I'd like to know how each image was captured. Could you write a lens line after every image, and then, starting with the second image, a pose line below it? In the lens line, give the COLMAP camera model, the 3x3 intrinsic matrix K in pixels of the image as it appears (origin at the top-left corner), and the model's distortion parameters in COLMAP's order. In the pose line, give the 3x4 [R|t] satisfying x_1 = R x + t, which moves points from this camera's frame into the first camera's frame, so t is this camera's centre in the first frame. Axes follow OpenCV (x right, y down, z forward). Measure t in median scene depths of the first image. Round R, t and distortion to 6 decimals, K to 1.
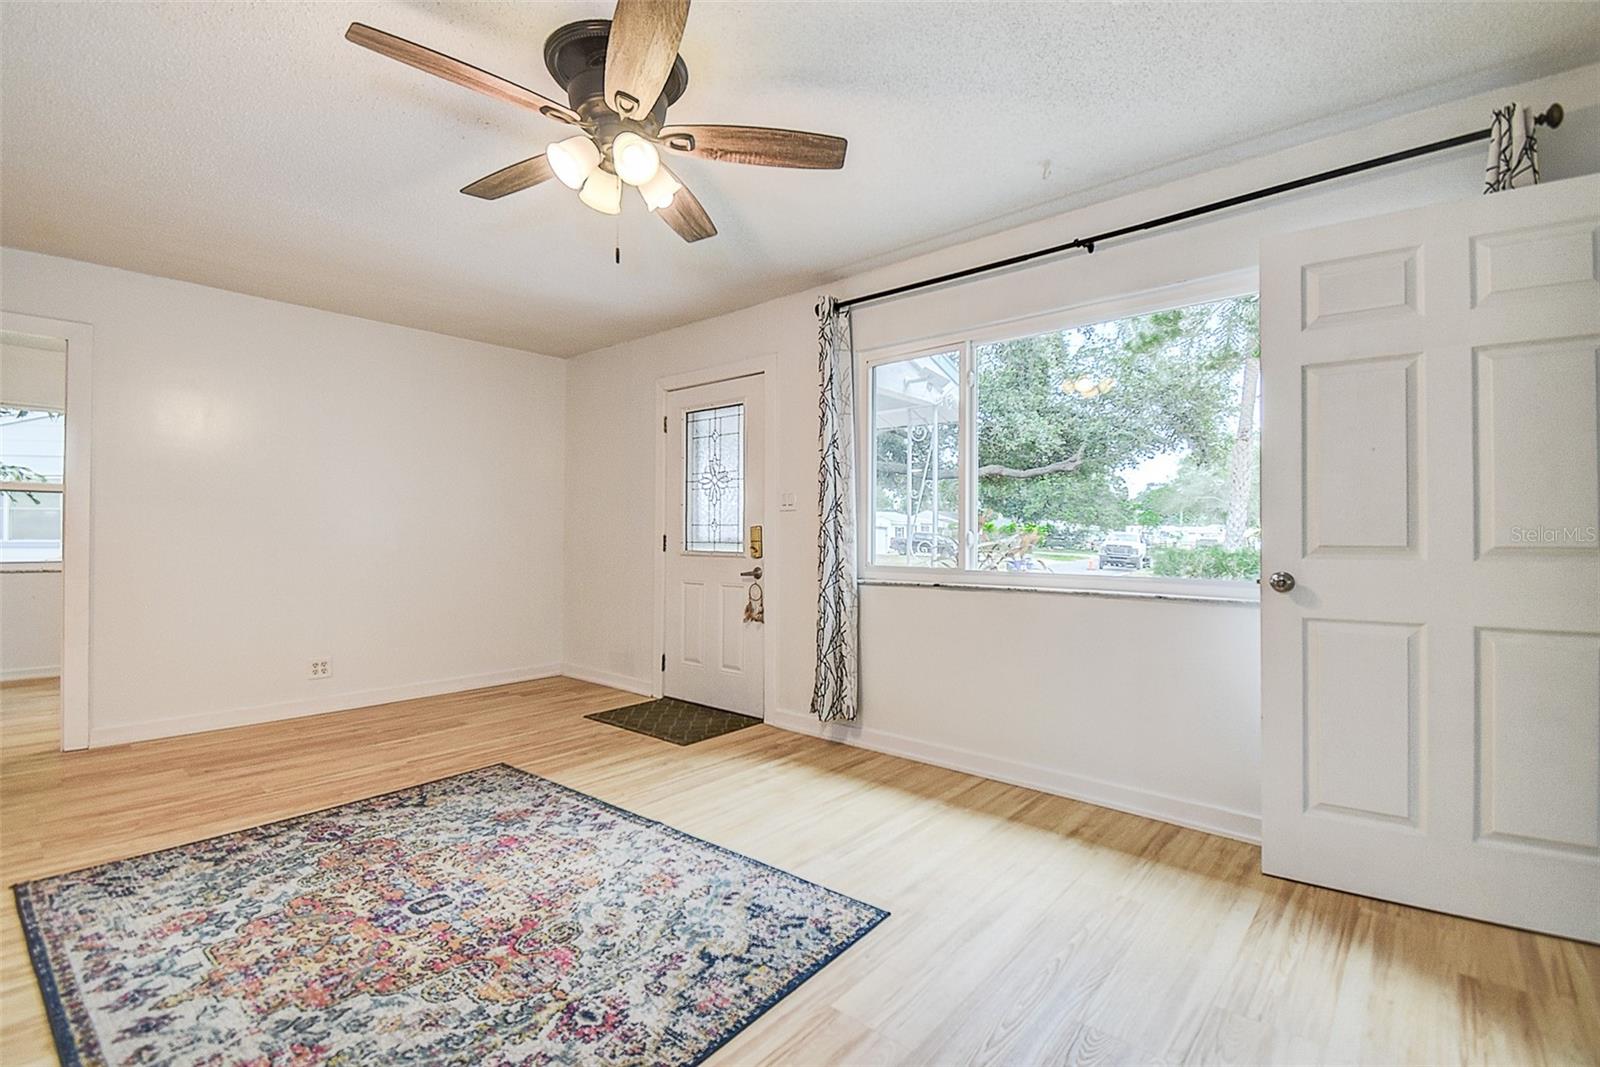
lens RADIAL K [[728.4, 0, 807.8], [0, 728.4, 529.8], [0, 0, 1]] dist [0.029622, -0.024440]
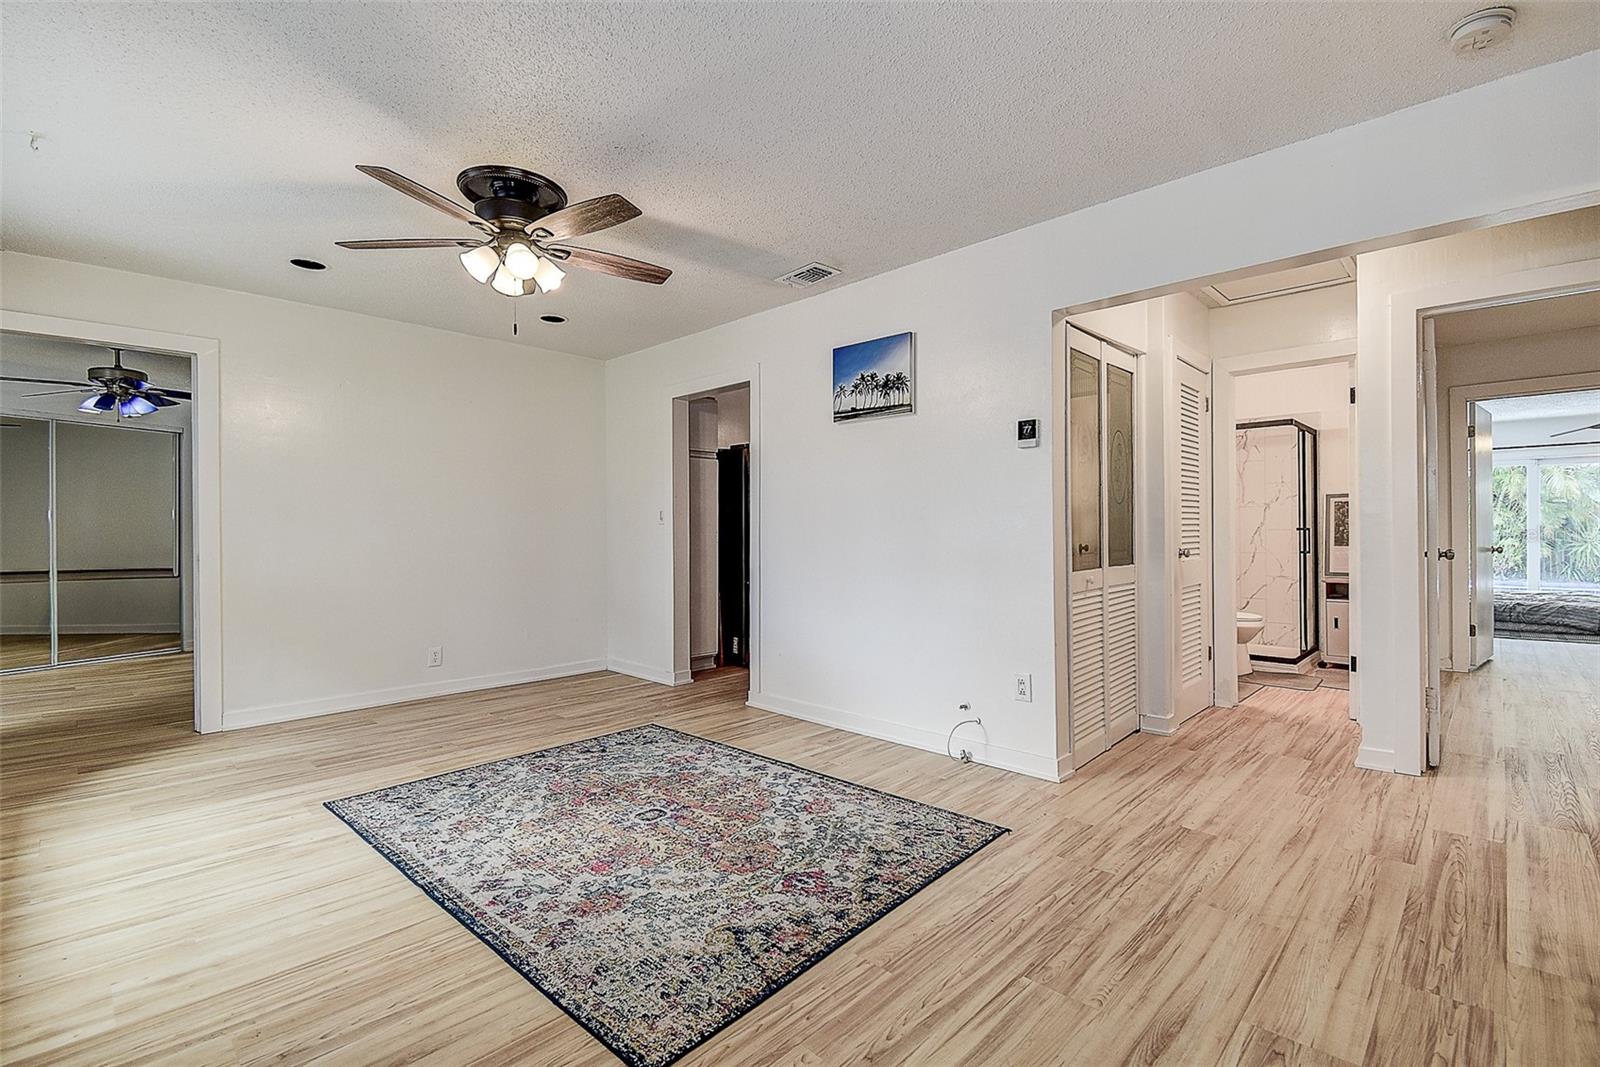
lens RADIAL K [[728.4, 0, 807.8], [0, 728.4, 529.8], [0, 0, 1]] dist [0.029622, -0.024440]
pose [[-0.998719, 0.001558, 0.050574, -0.782760], [0.001152, 0.999967, -0.008043, 0.010513], [-0.050585, -0.007974, -0.998688, 2.090920]]
